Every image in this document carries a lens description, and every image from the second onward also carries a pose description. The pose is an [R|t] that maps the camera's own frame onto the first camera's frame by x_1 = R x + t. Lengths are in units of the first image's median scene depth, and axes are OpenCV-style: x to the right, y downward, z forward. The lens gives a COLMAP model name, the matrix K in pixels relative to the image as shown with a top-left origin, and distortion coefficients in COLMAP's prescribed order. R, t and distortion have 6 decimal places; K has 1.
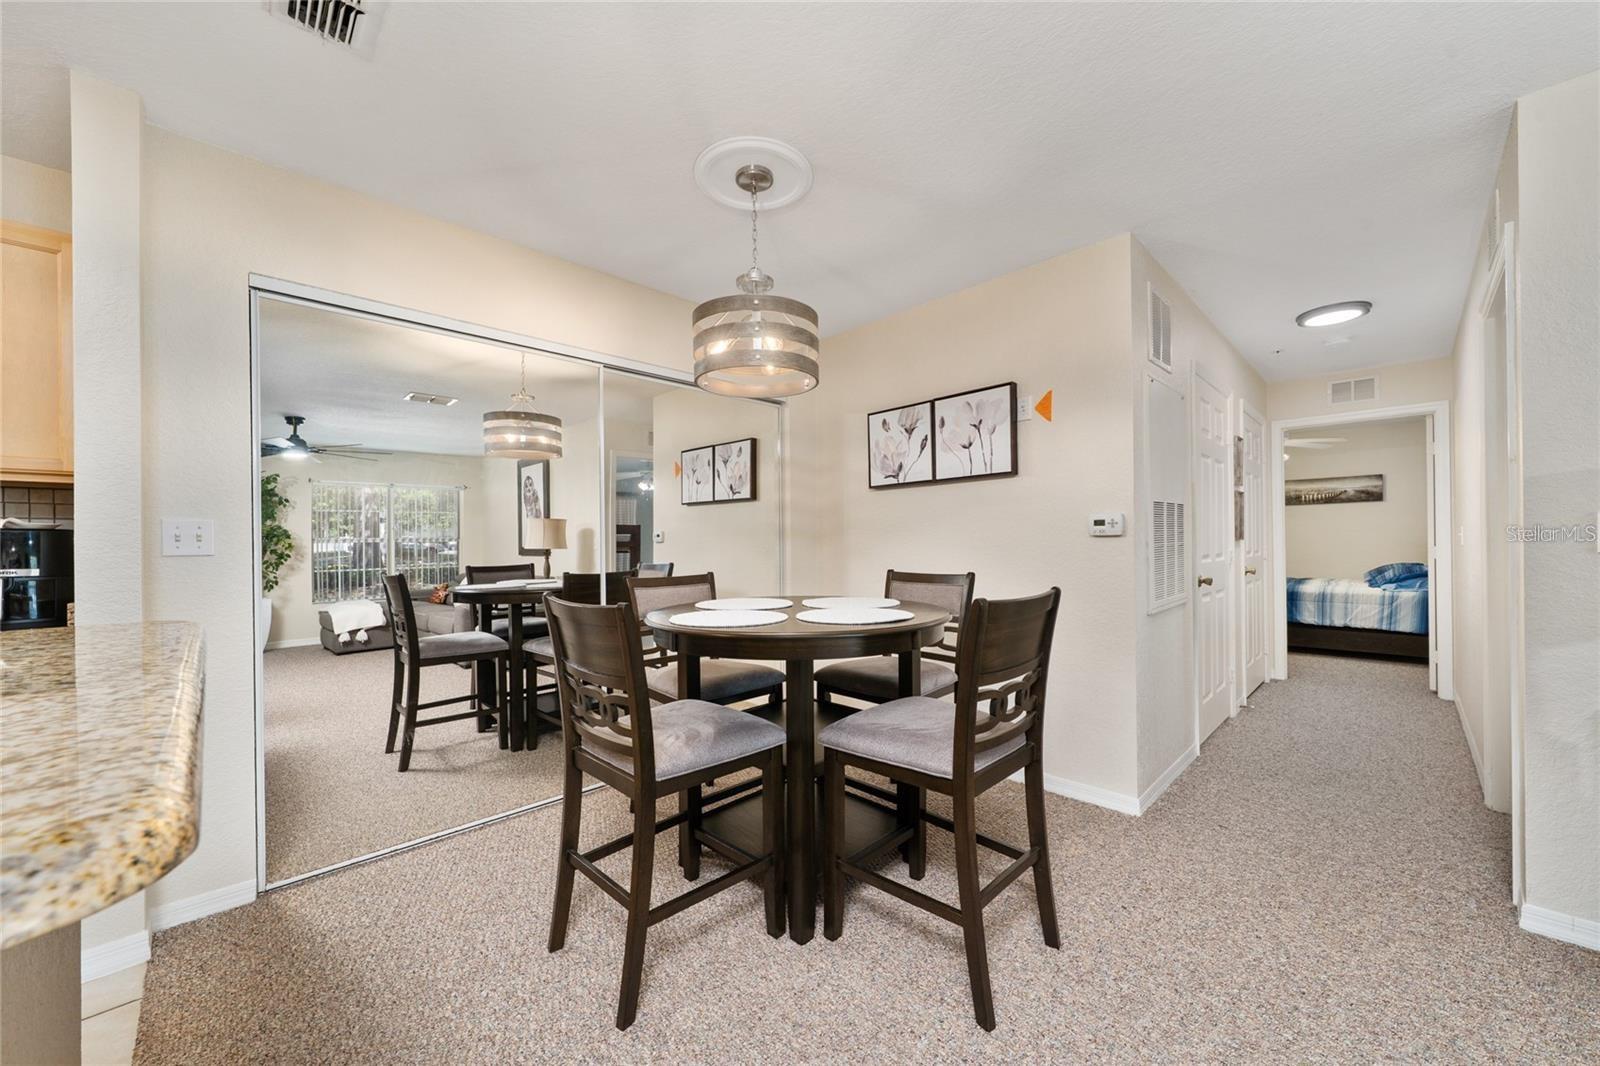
lens RADIAL K [[583.9, 0, 801.5], [0, 583.9, 541.8], [0, 0, 1]] dist [-0.006214, 0.000738]
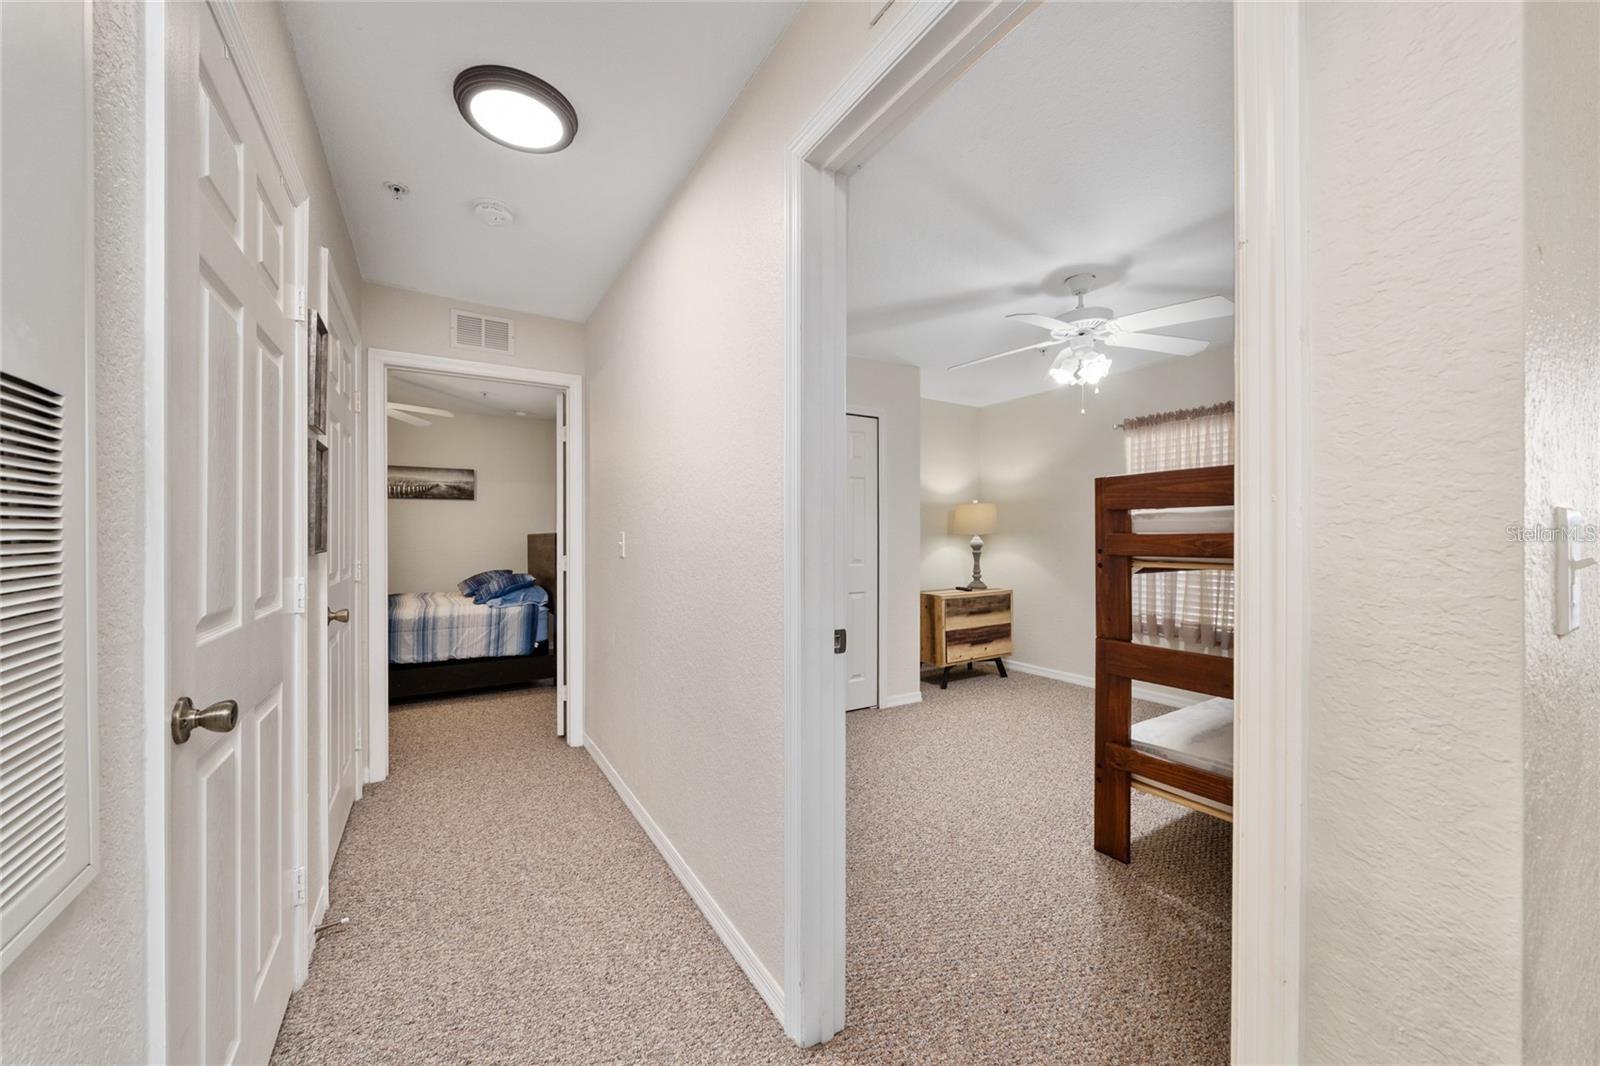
lens RADIAL K [[583.9, 0, 803.2], [0, 583.9, 533.7], [0, 0, 1]] dist [-0.006214, 0.000738]
pose [[0.204217, 0.013470, 0.978833, 0.288871], [-0.000893, 0.999907, -0.013574, -0.009297], [-0.978925, 0.001898, 0.204211, 0.401143]]
